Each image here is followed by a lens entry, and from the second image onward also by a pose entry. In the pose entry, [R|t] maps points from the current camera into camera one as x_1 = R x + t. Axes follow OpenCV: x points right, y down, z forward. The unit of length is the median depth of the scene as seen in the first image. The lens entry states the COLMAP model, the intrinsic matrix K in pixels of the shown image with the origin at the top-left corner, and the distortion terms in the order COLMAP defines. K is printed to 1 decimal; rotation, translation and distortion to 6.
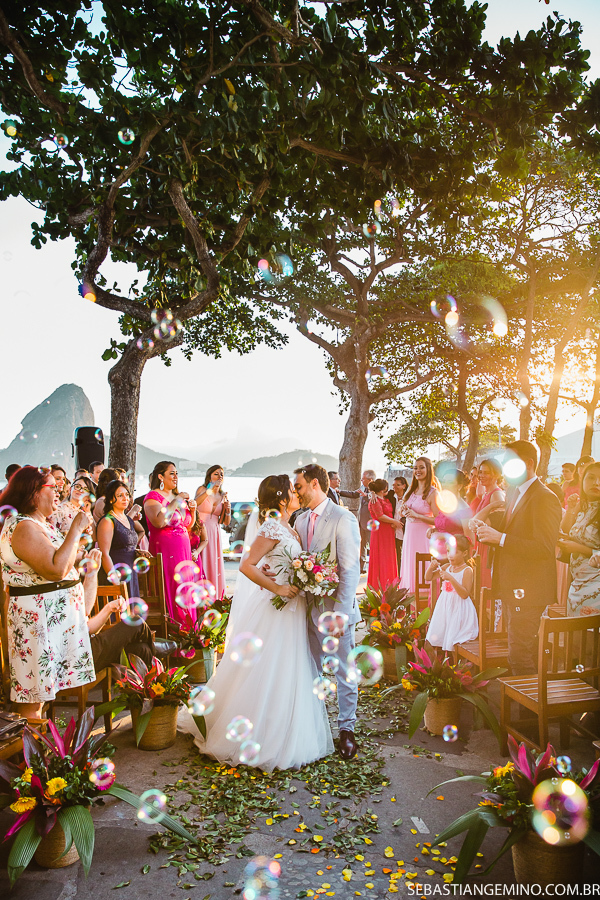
lens RADIAL K [[697.3, 0, 300.0], [0, 697.3, 450.0], [0, 0, 1]] dist [-0.064430, 0.008824]
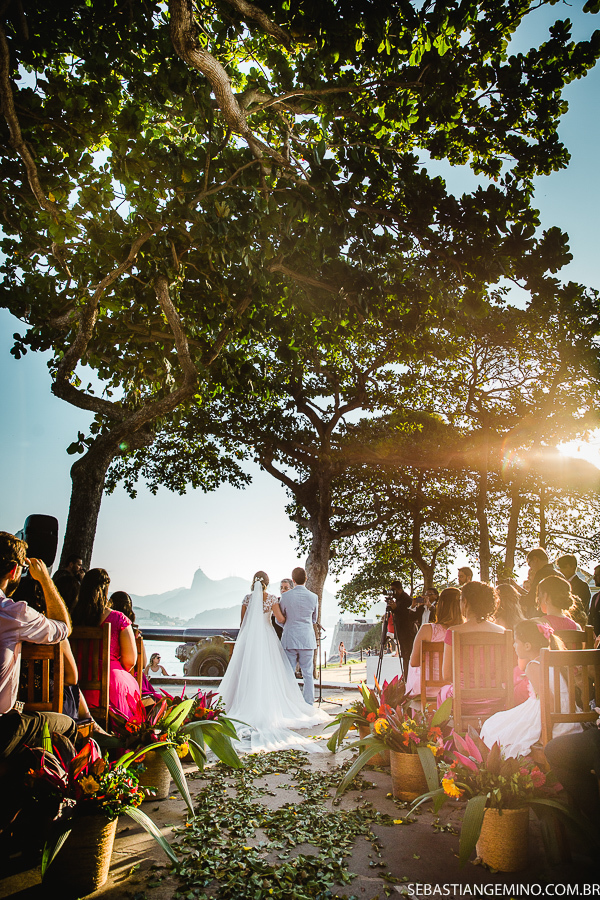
lens RADIAL K [[643.5, 0, 301.1], [0, 643.5, 426.5], [0, 0, 1]] dist [-0.081782, 0.001200]
pose [[0.996591, 0.050183, 0.065486, -0.010690], [-0.030043, 0.959981, -0.278451, 0.031934], [-0.076839, 0.275534, 0.958215, 0.057566]]
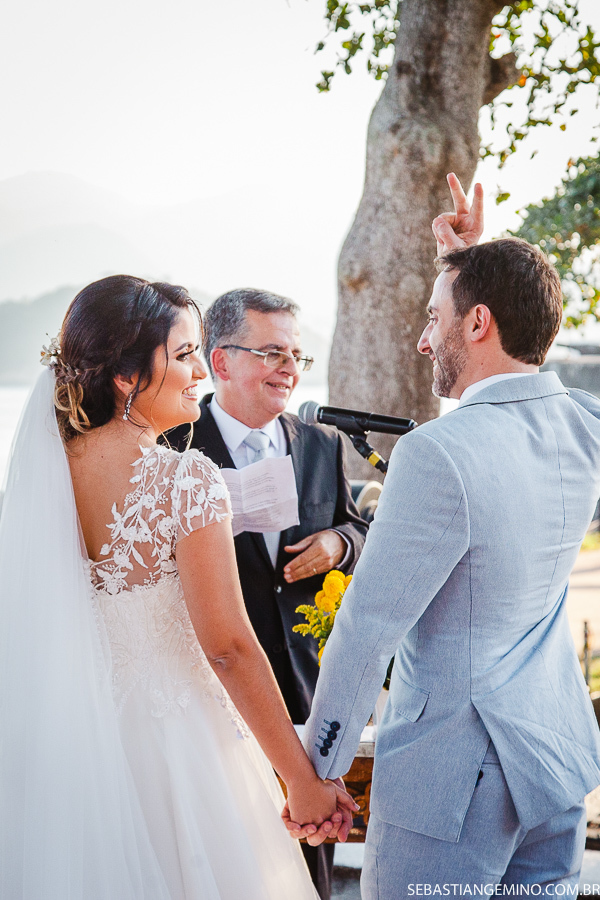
lens RADIAL K [[2618.7, 0, 300.0], [0, 2618.7, 450.0], [0, 0, 1]] dist [0.084358, 0.750587]
pose [[0.997525, 0.008955, 0.069734, -0.005569], [-0.013261, 0.998017, 0.061526, 0.013007], [-0.069045, -0.062299, 0.995666, 0.218152]]
